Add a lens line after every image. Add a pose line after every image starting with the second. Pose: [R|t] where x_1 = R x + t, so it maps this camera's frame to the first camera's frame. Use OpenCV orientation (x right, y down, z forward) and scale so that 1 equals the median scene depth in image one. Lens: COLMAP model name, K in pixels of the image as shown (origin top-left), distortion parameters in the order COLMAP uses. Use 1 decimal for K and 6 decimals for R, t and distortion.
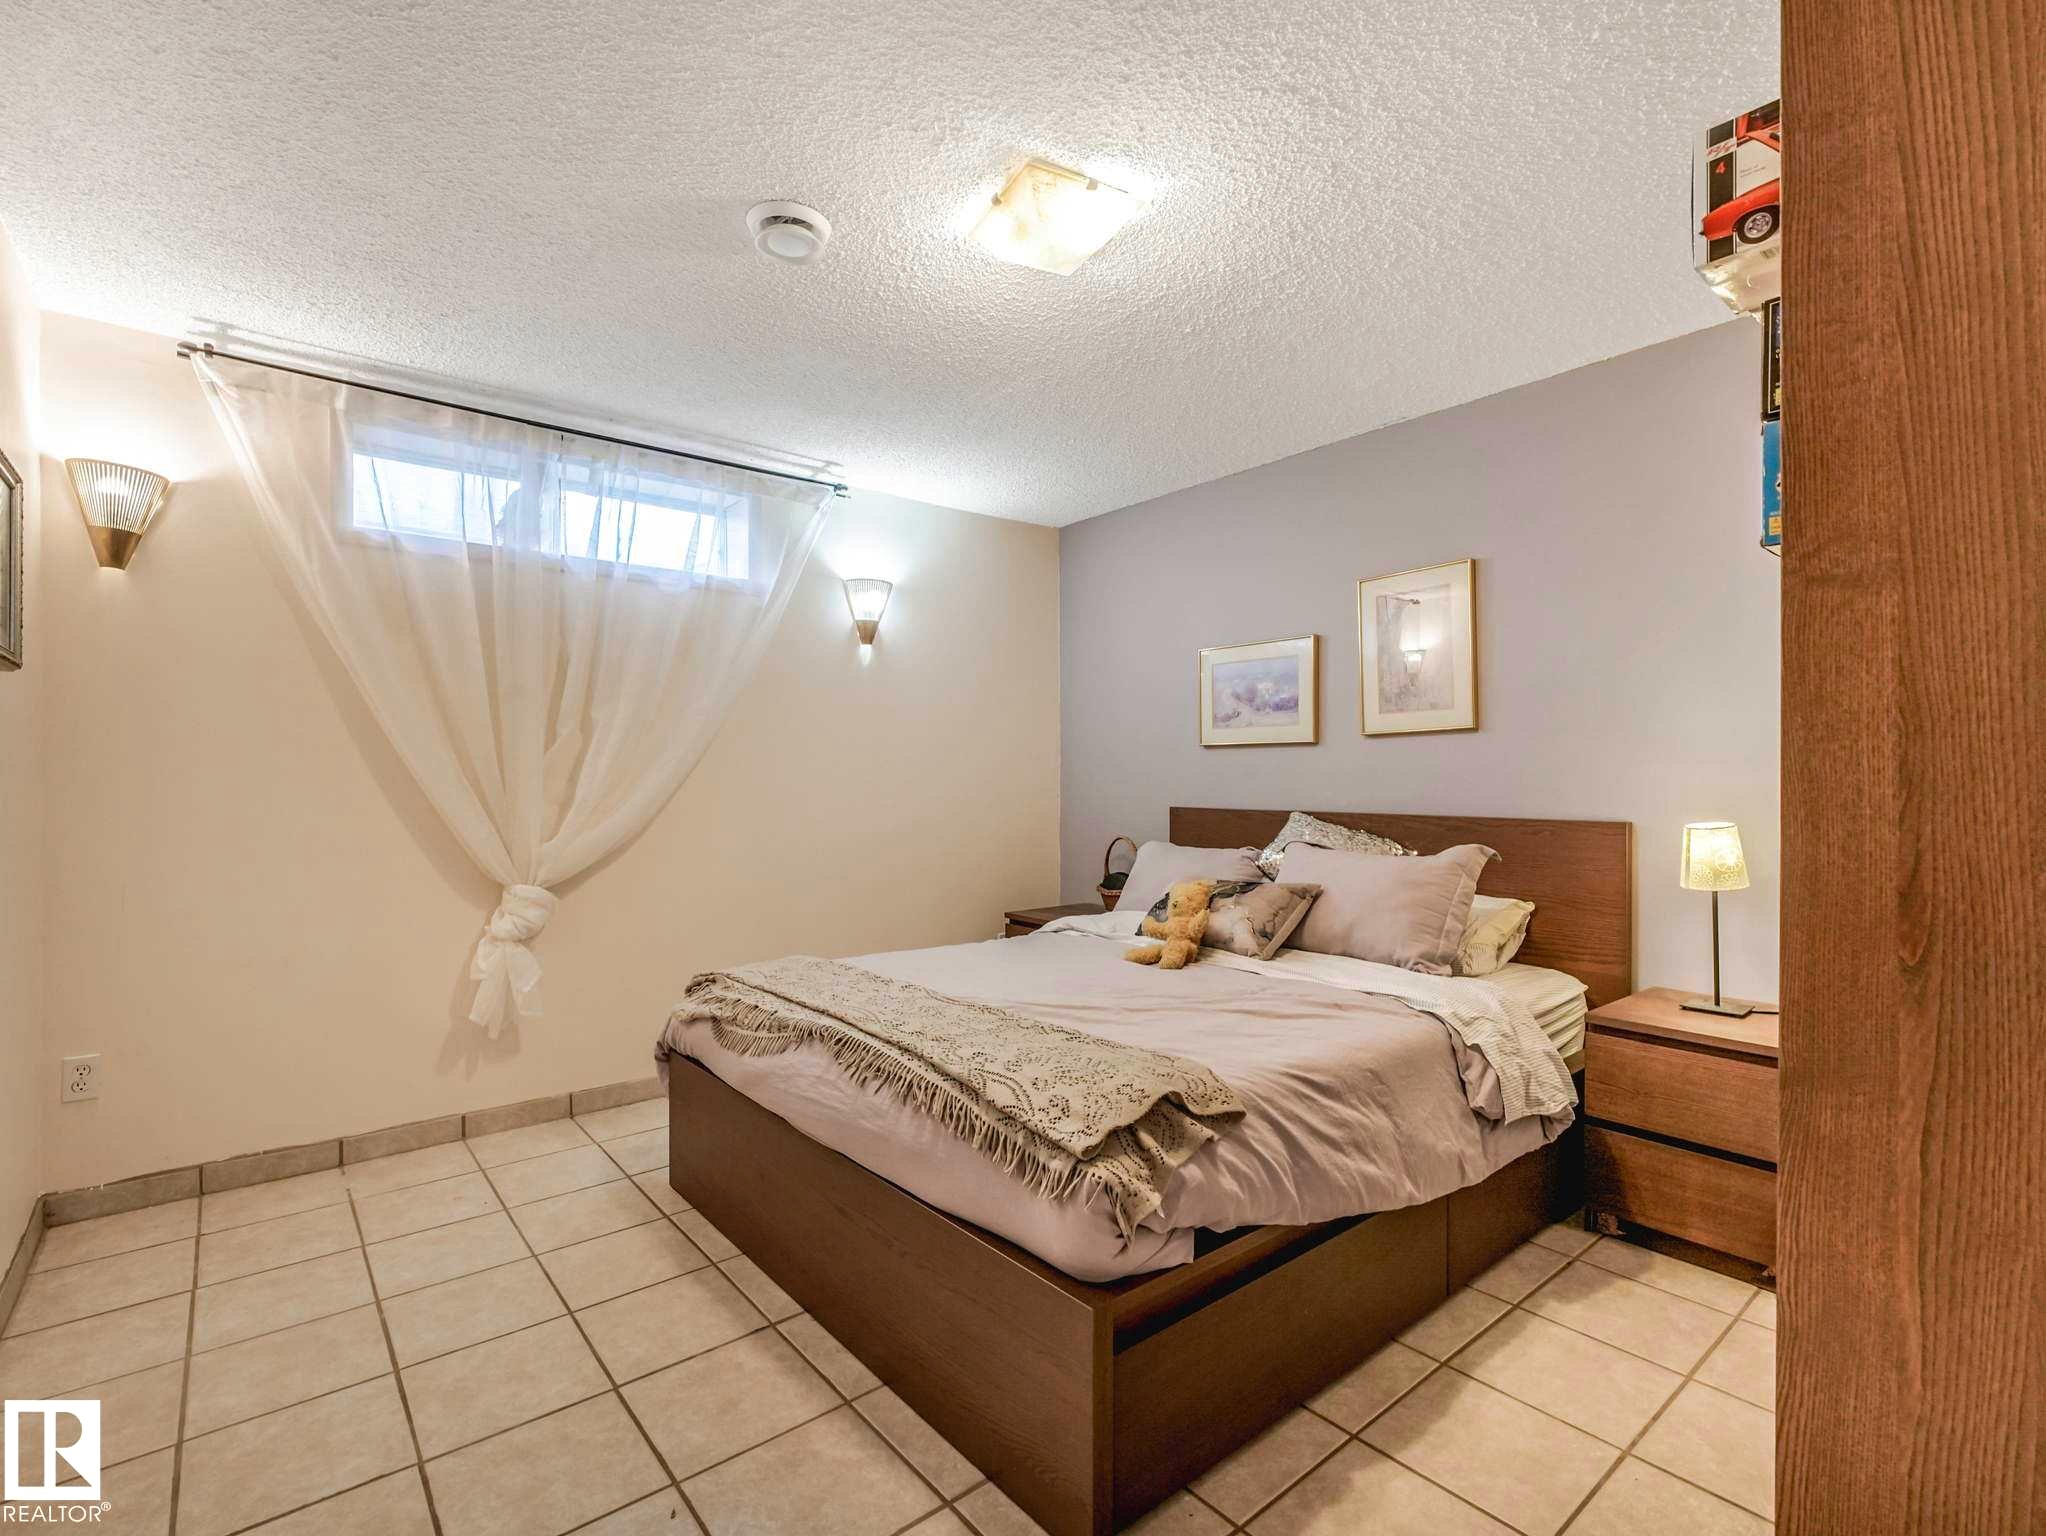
lens RADIAL K [[951.1, 0, 1021.5], [0, 951.1, 785.1], [0, 0, 1]] dist [-0.011071, 0.000583]
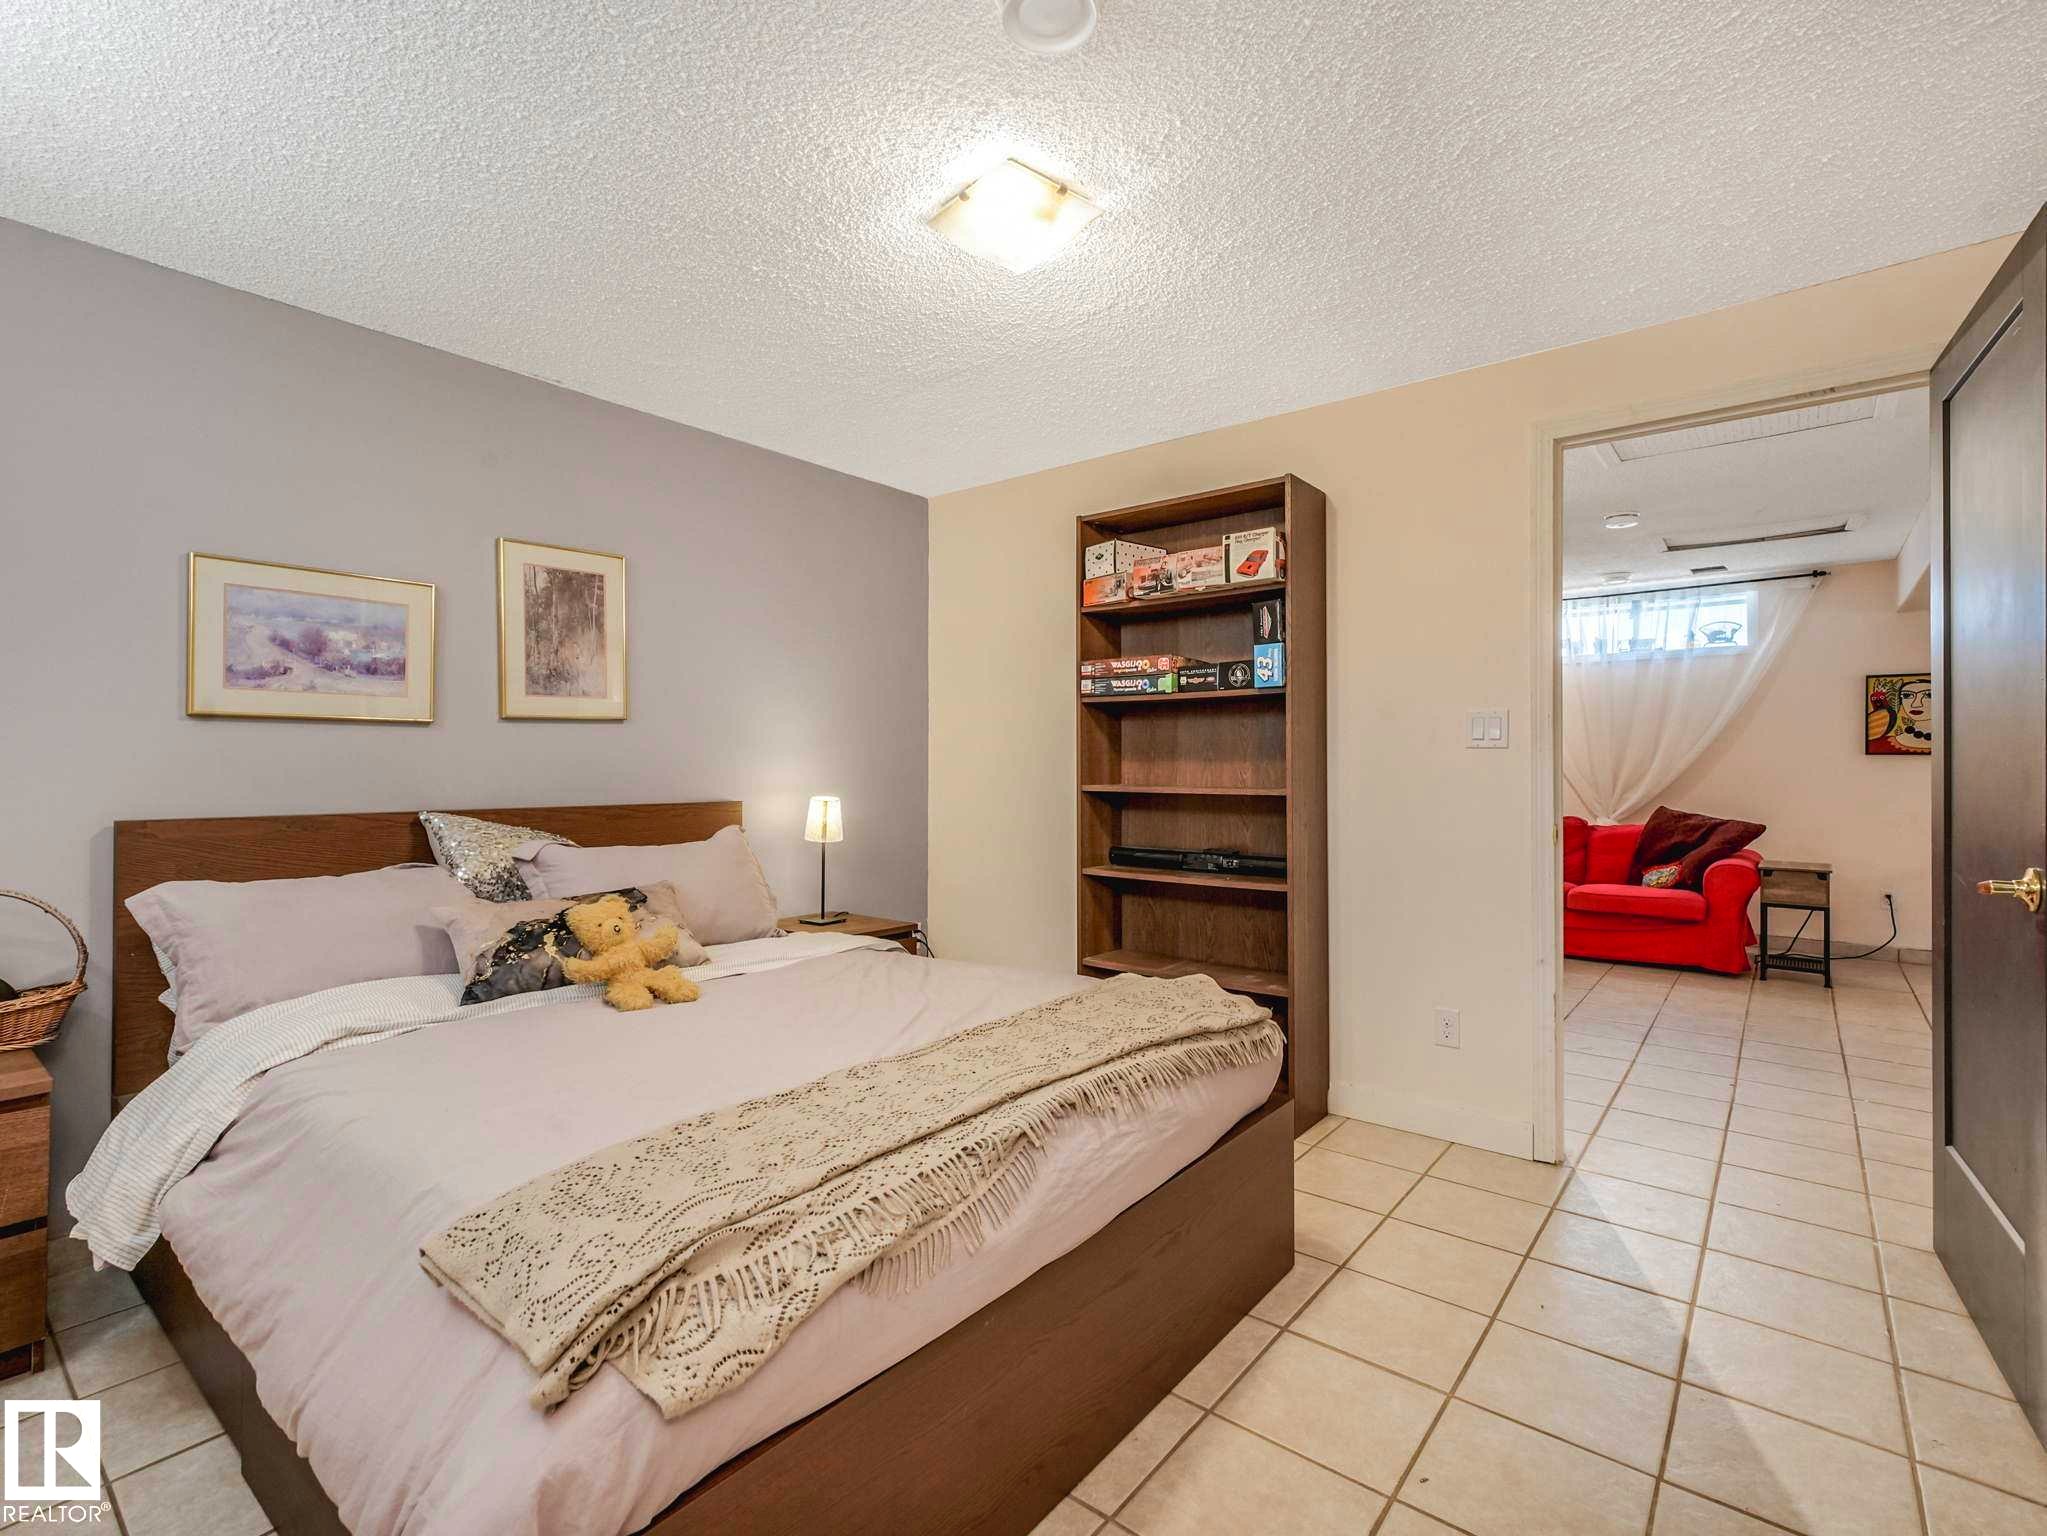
lens RADIAL K [[951.6, 0, 1023.7], [0, 951.6, 755.7], [0, 0, 1]] dist [-0.011071, 0.000583]
pose [[-0.192437, 0.013155, 0.981221, -0.535562], [0.008242, 0.999897, -0.011789, -0.004516], [-0.981275, 0.005818, -0.192526, 0.661962]]
